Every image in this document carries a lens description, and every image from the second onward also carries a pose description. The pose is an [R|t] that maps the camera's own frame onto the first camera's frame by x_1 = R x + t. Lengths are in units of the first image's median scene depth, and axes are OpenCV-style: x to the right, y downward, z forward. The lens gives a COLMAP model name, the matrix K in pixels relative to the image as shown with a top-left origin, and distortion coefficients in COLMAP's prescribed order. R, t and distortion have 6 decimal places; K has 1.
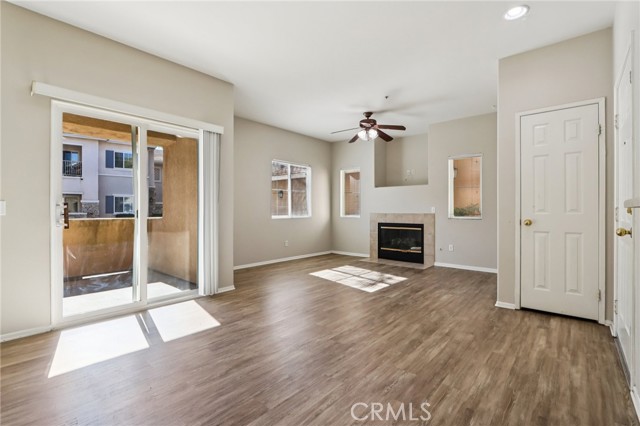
lens RADIAL K [[299.4, 0, 318.0], [0, 299.4, 210.1], [0, 0, 1]] dist [-0.004130, -0.000168]
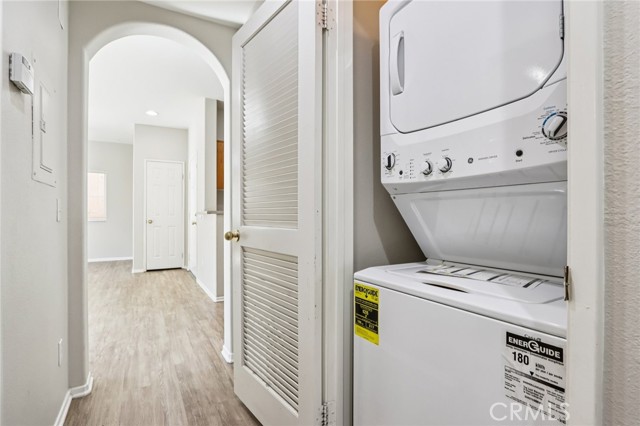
lens RADIAL K [[311.8, 0, 320.0], [0, 311.8, 213.0], [0, 0, 1]] dist [-0.003979, -0.000207]
pose [[0.334469, 0.003542, 0.942400, -0.386421], [-0.001870, 0.999993, -0.003095, -0.003072], [-0.942405, -0.000727, 0.334474, -0.312634]]
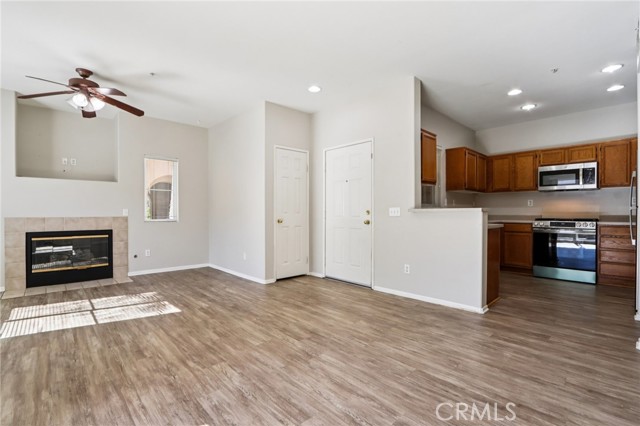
lens RADIAL K [[296.5, 0, 317.8], [0, 296.5, 215.1], [0, 0, 1]] dist [-0.008429, 0.000150]
pose [[0.106082, -0.010394, 0.994303, -0.403365], [0.000309, 0.999946, 0.010420, -0.001469], [-0.994357, -0.000798, 0.106080, 0.356594]]
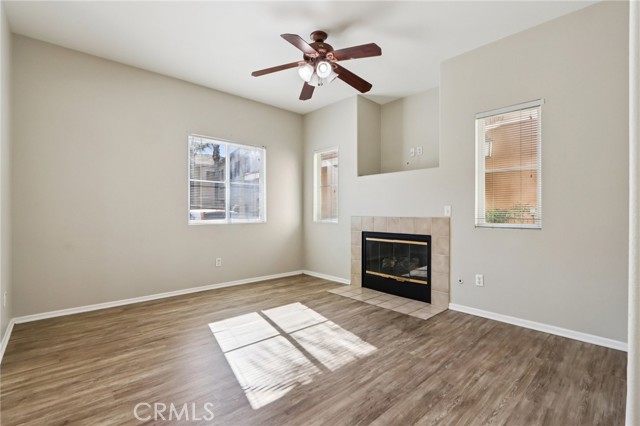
lens RADIAL K [[296.5, 0, 317.8], [0, 296.5, 215.1], [0, 0, 1]] dist [-0.008429, 0.000150]
pose [[0.992154, -0.000893, -0.125018, 0.211345], [0.002075, 0.999954, 0.009322, 0.001587], [0.125004, -0.009508, 0.992111, 0.412074]]
